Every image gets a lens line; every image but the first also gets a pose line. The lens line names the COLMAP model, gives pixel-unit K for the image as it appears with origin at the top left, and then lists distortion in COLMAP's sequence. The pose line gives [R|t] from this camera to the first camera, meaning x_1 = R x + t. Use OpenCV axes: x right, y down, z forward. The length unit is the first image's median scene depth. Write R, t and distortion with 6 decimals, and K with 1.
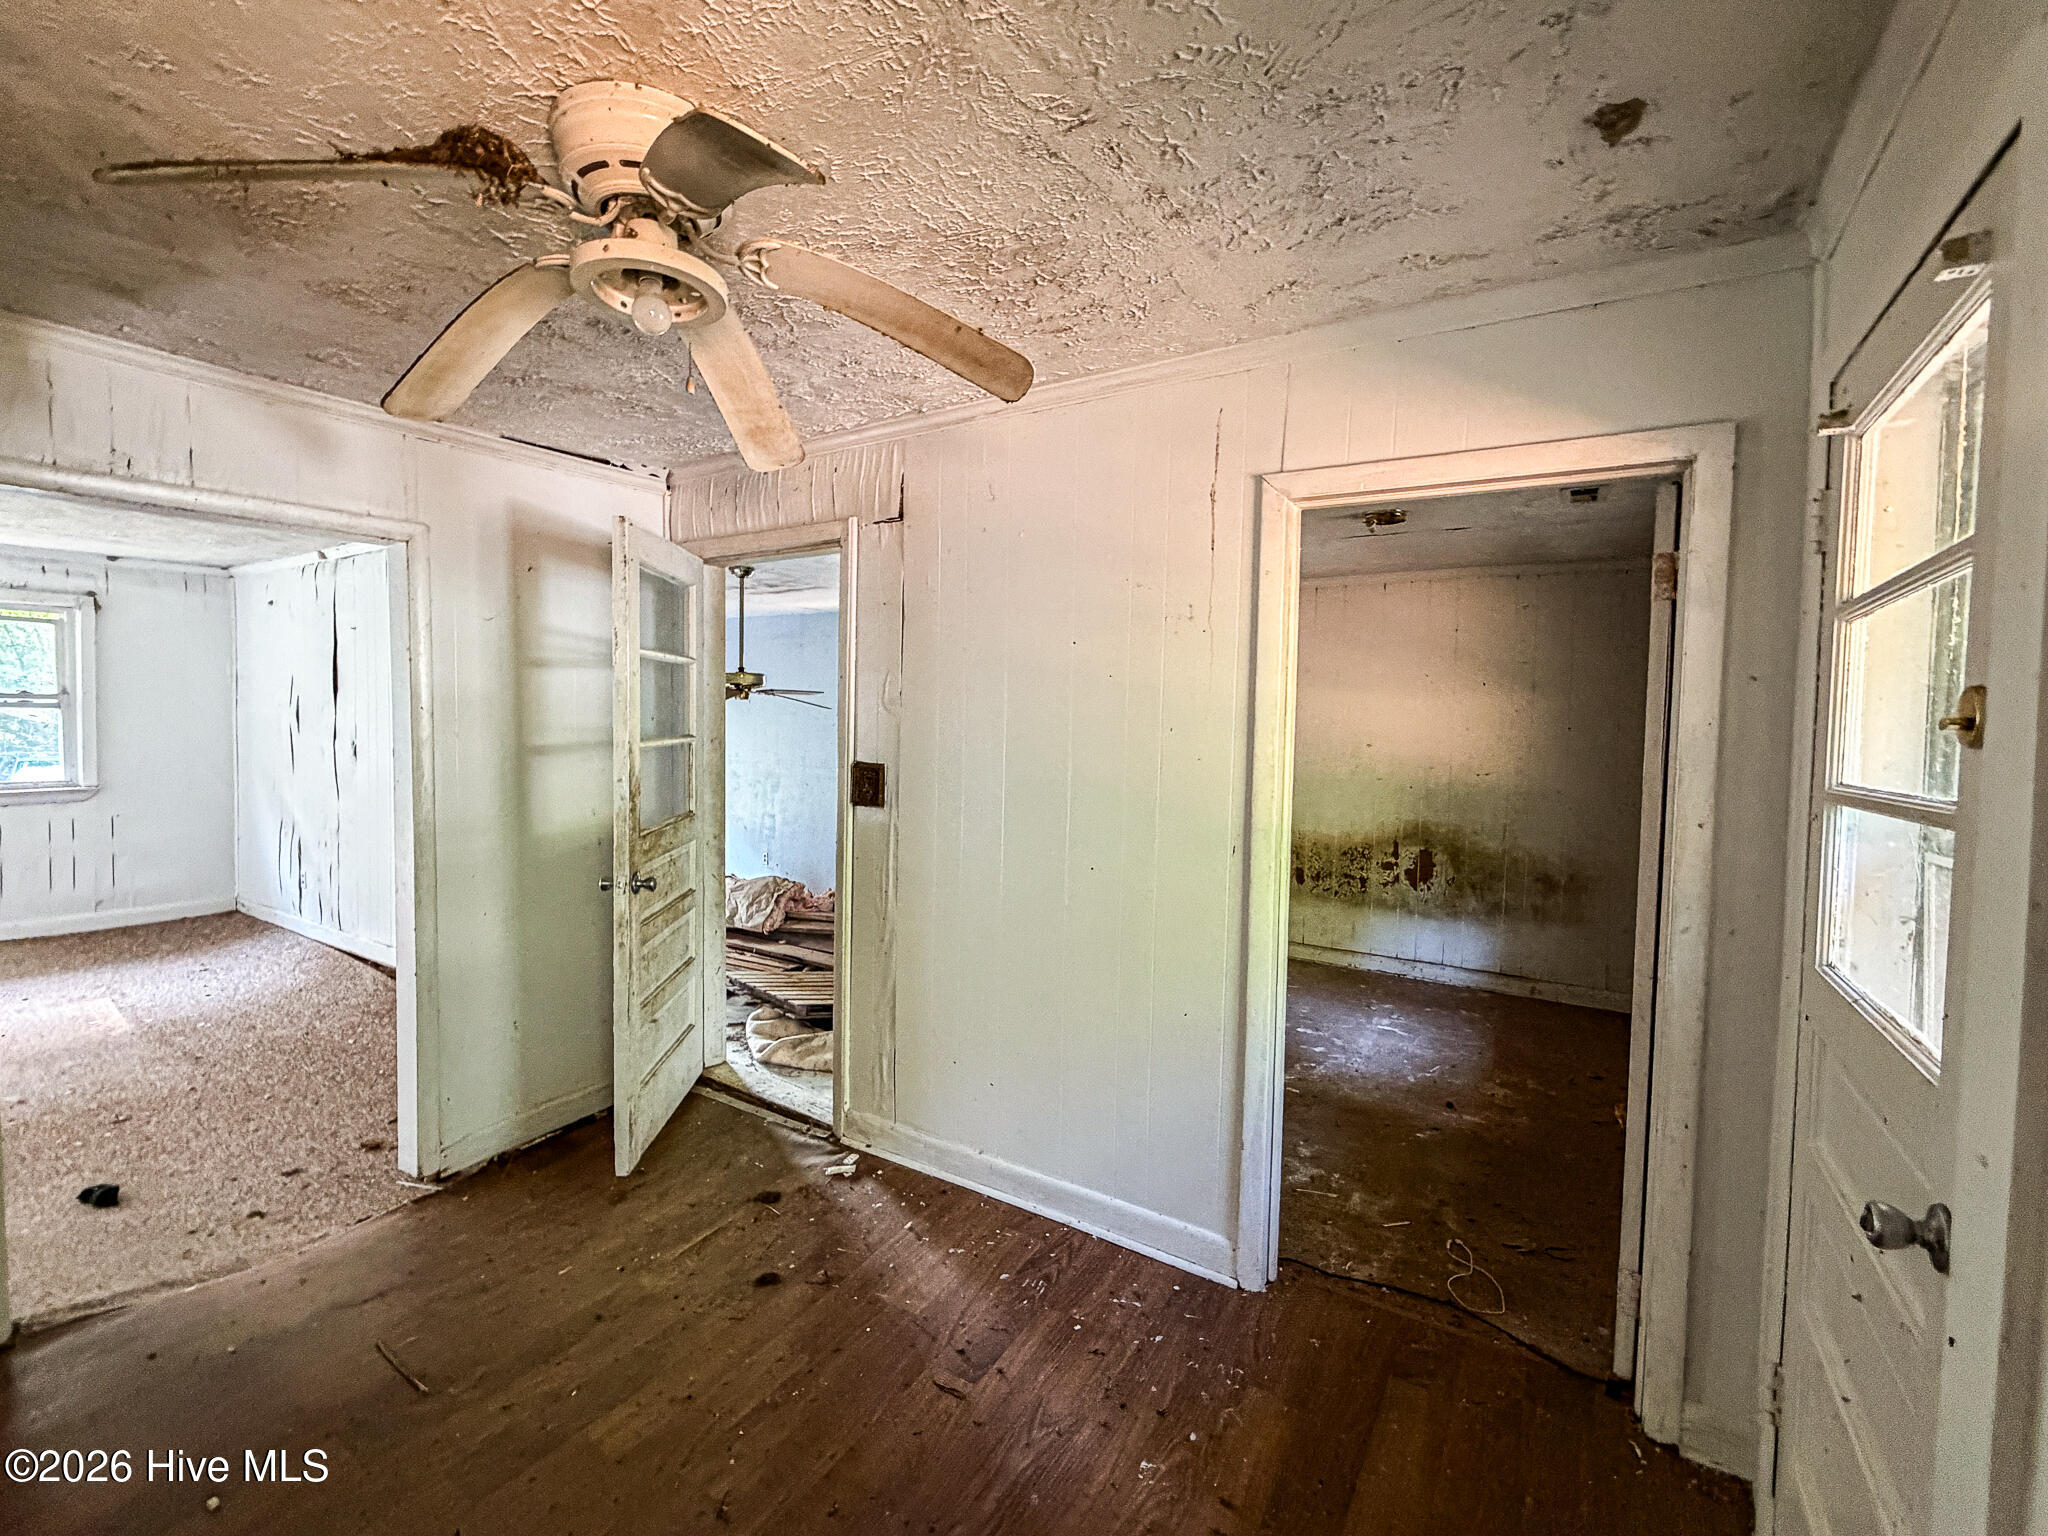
lens RADIAL K [[884.4, 0, 1022.6], [0, 884.4, 771.6], [0, 0, 1]] dist [-0.004516, -0.000290]
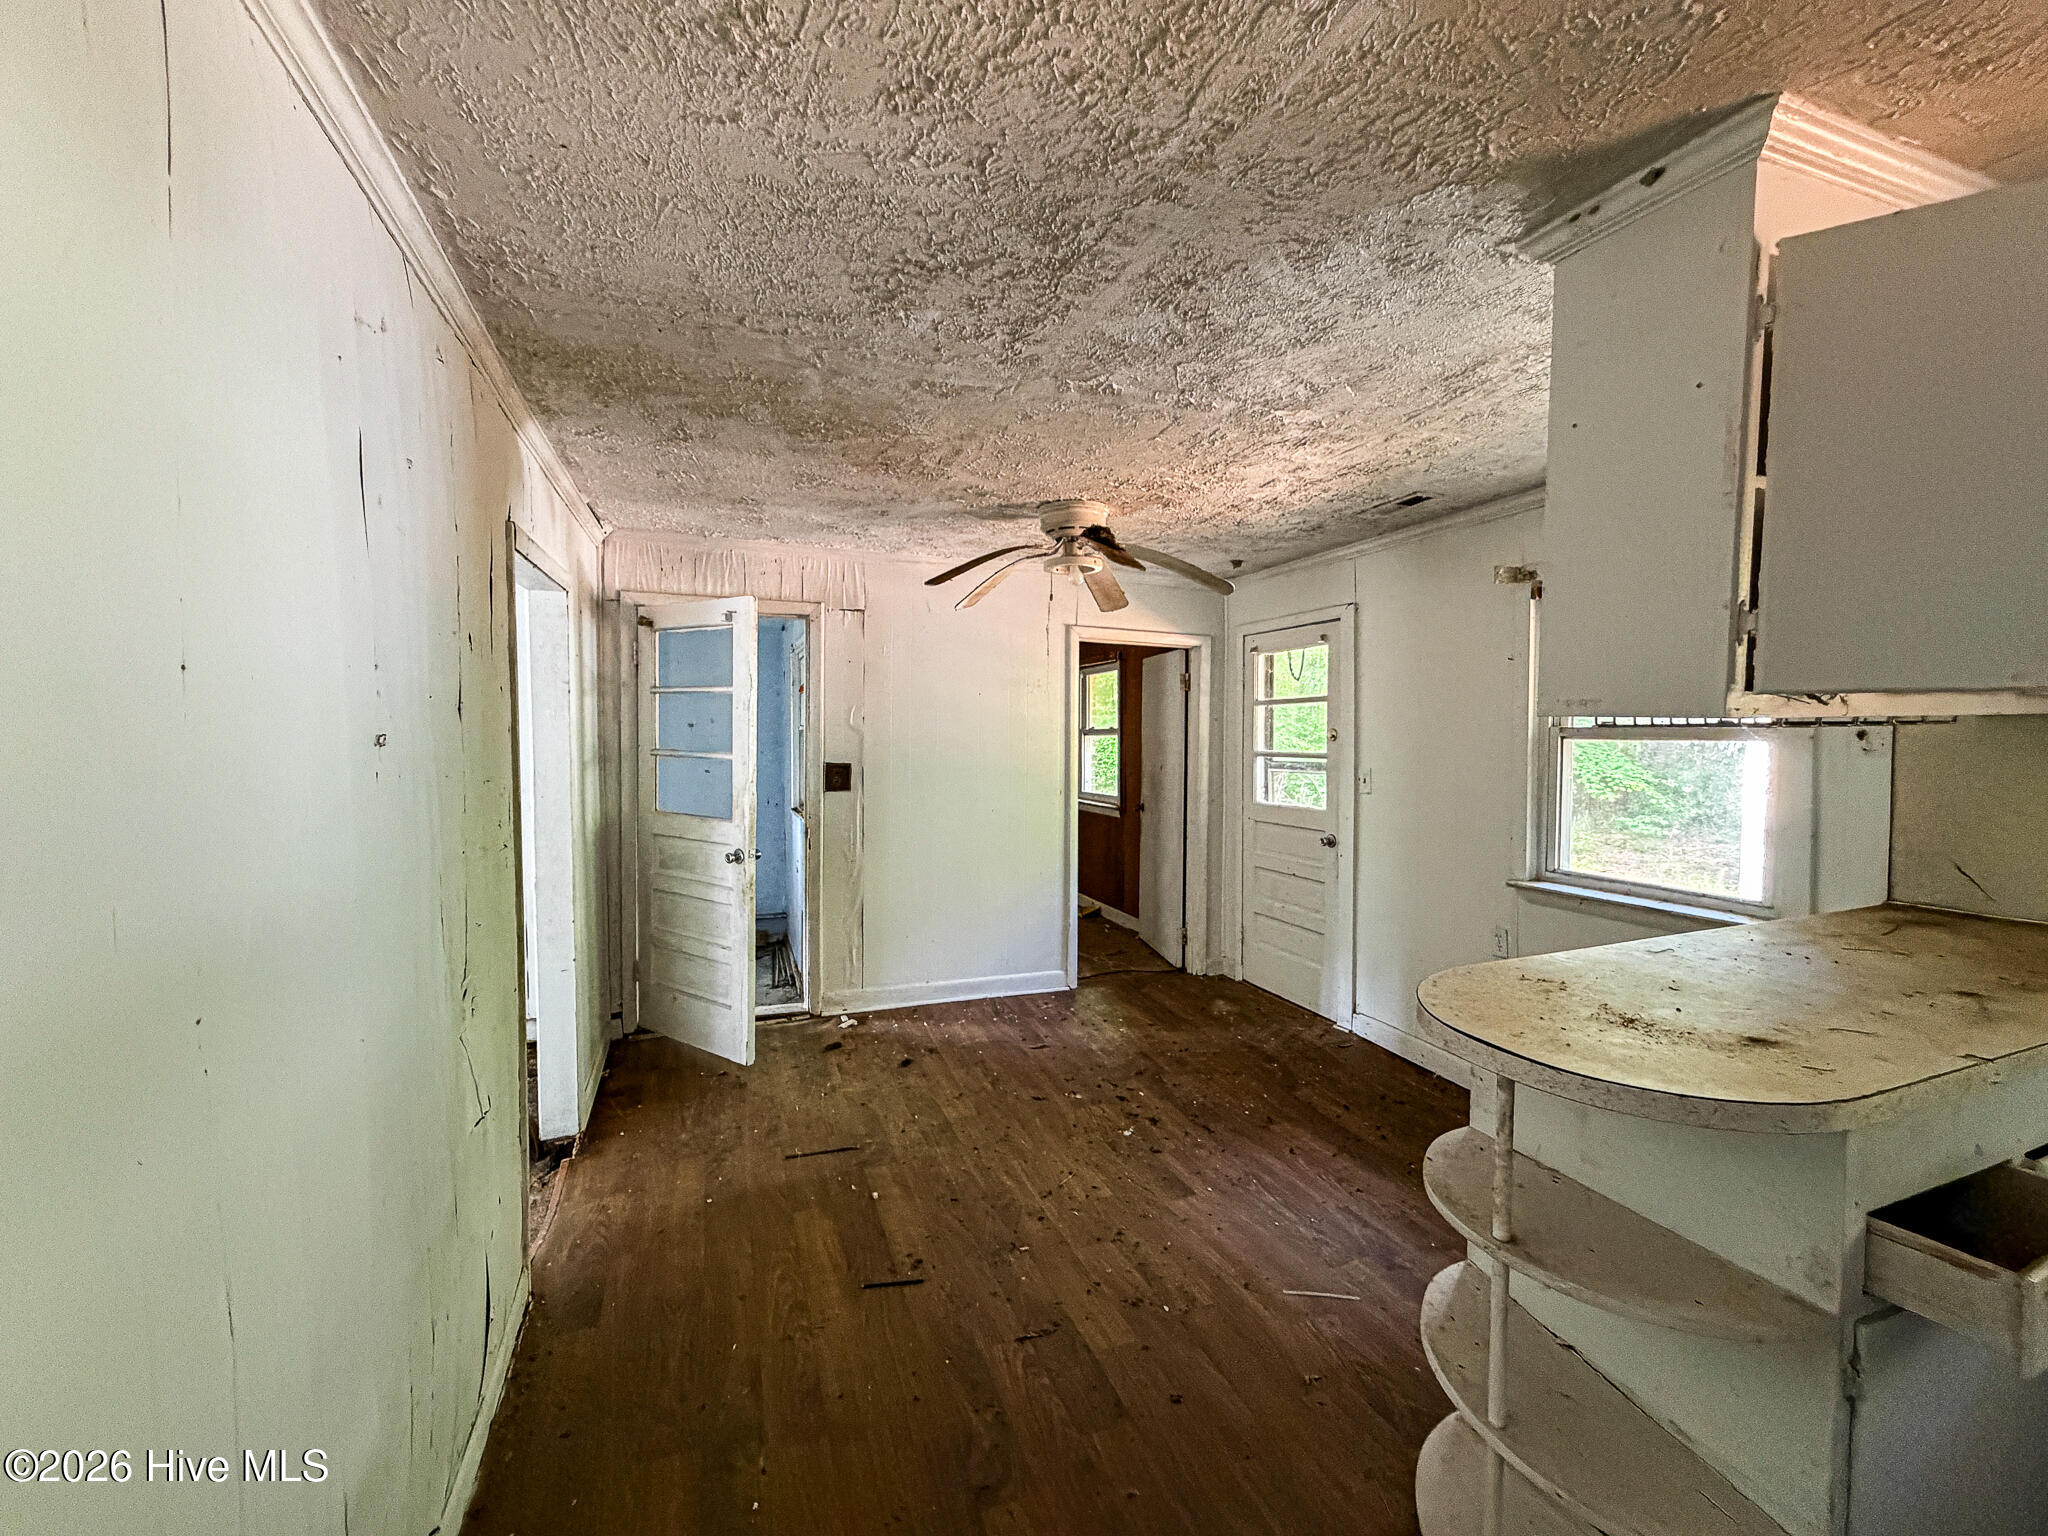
lens RADIAL K [[841.4, 0, 1015.5], [0, 841.4, 761.6], [0, 0, 1]] dist [0.003119, 0.000314]
pose [[0.601572, -0.043600, 0.797628, -1.305254], [0.048304, 0.998668, 0.018158, -0.025852], [-0.797357, 0.027605, 0.602876, -0.156364]]
